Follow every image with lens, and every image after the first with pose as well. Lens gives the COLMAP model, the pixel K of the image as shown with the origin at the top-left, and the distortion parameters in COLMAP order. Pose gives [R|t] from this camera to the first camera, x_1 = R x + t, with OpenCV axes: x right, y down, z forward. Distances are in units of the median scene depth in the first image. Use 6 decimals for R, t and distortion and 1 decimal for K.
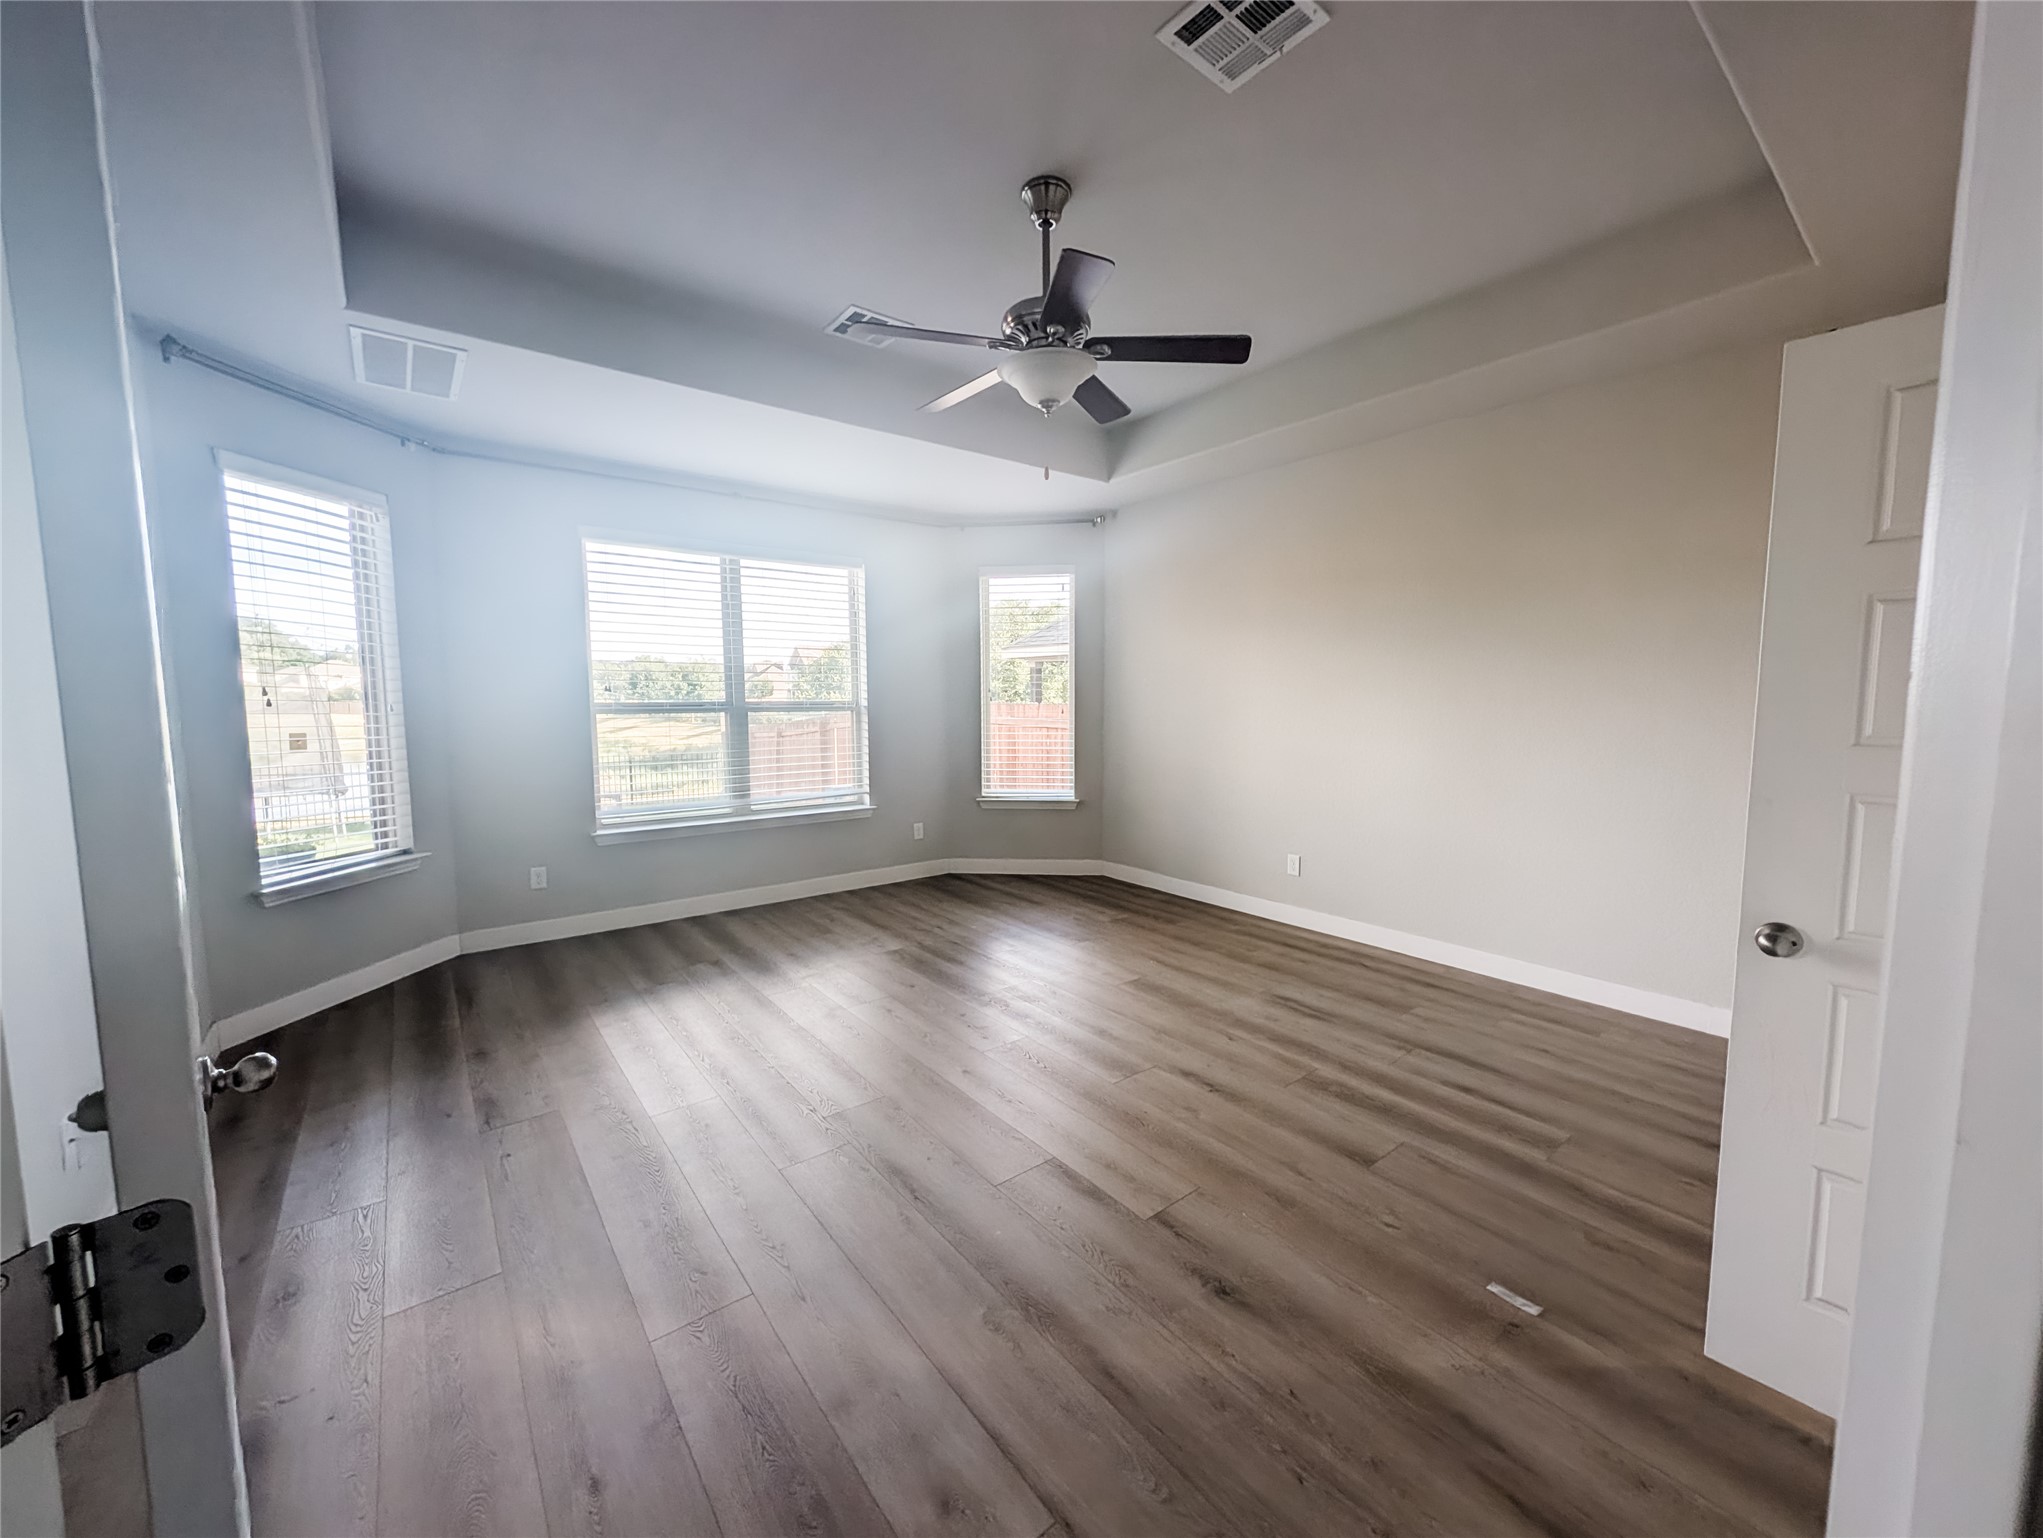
lens RADIAL K [[786.5, 0, 1030.1], [0, 786.5, 765.3], [0, 0, 1]] dist [0.000880, 0.000363]
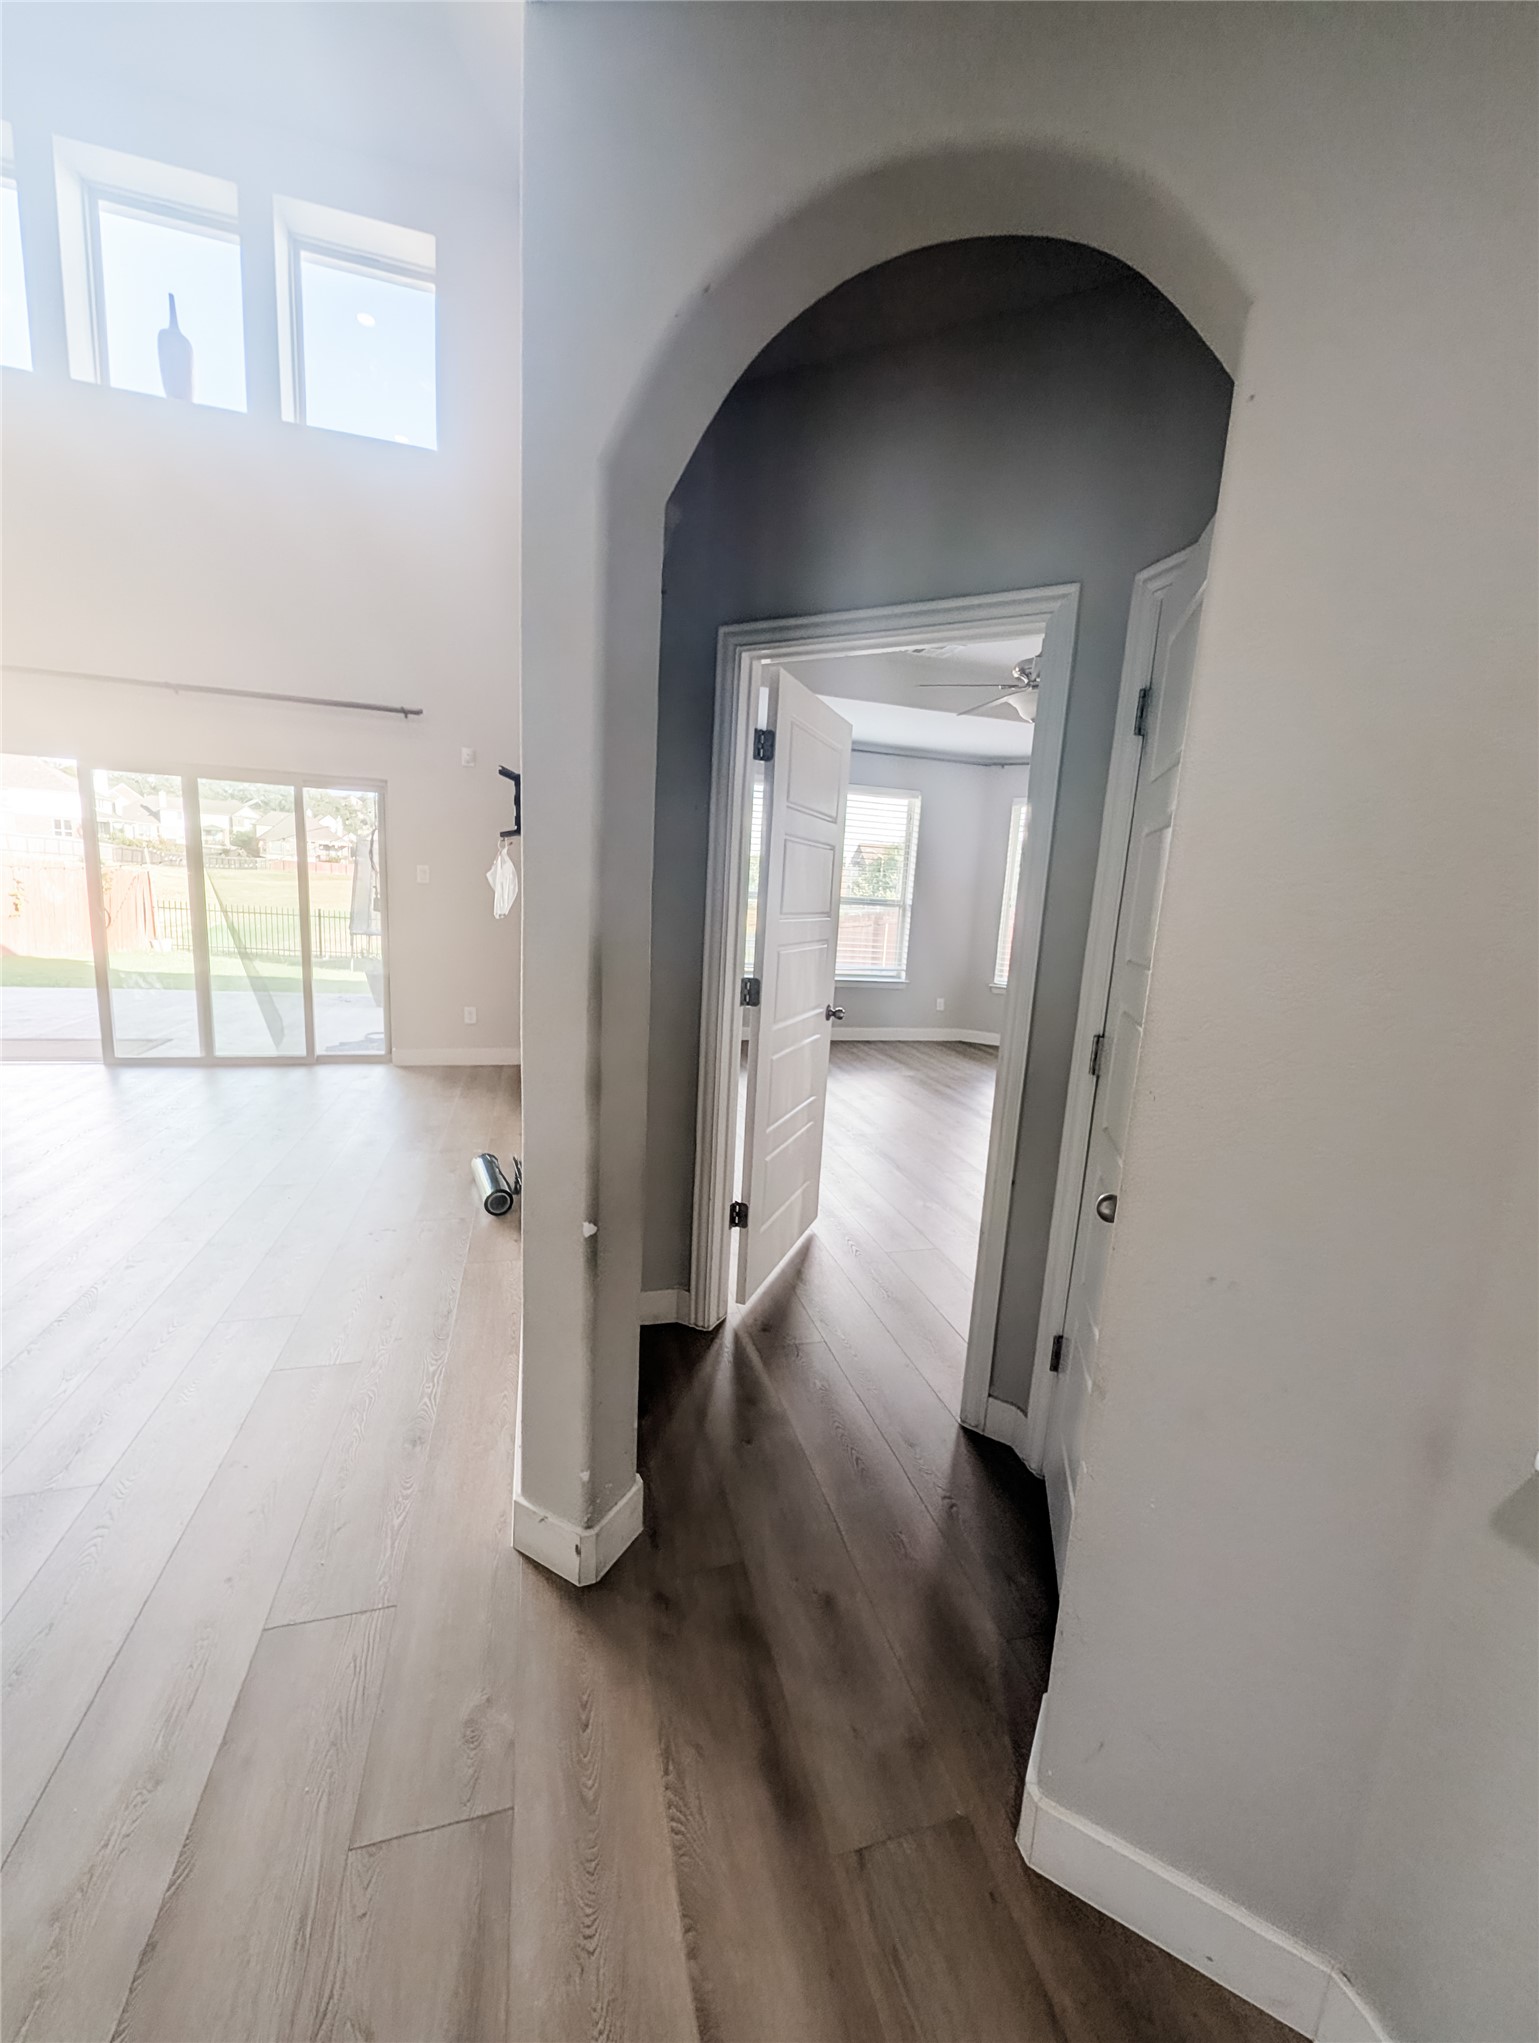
lens RADIAL K [[786.5, 0, 770.7], [0, 786.5, 1022.5], [0, 0, 1]] dist [0.000880, 0.000363]
pose [[0.922334, 0.121212, -0.366888, 0.084226], [-0.094905, 0.991501, 0.088986, 0.026123], [0.374556, -0.047255, 0.925999, -0.324121]]
